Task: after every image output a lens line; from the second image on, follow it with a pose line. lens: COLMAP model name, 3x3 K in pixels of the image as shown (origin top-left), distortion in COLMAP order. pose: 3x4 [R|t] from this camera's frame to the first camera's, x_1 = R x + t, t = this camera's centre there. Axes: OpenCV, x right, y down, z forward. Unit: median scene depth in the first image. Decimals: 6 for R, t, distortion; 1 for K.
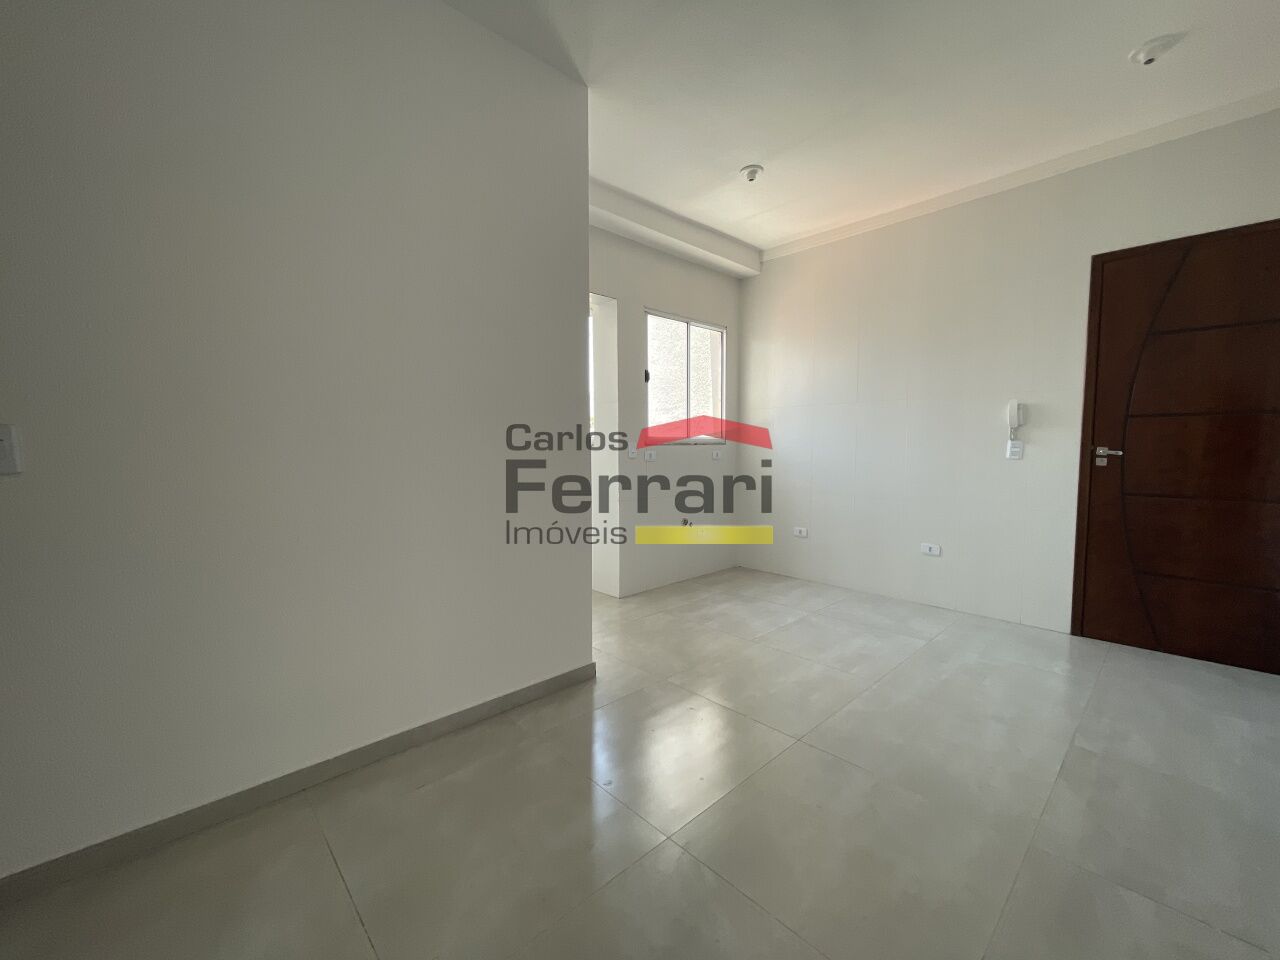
lens RADIAL K [[518.0, 0, 638.2], [0, 518.0, 483.4], [0, 0, 1]] dist [-0.011757, -0.000089]
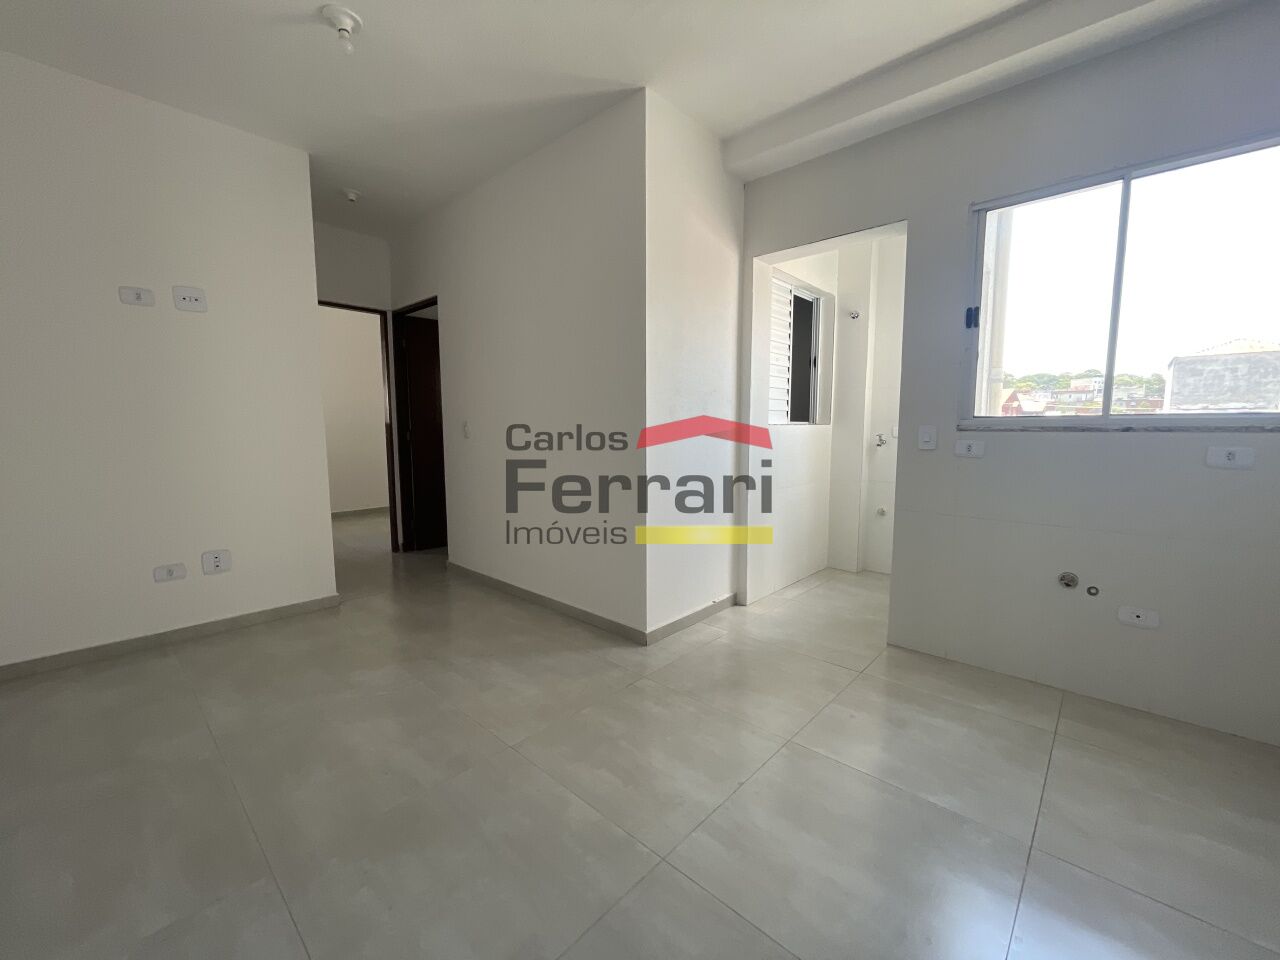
lens RADIAL K [[518.0, 0, 638.2], [0, 518.0, 483.4], [0, 0, 1]] dist [-0.011757, -0.000089]
pose [[0.067223, 0.110848, -0.991561, 0.622945], [-0.075459, 0.991528, 0.105728, -0.048195], [0.994880, 0.067715, 0.075018, 0.582756]]
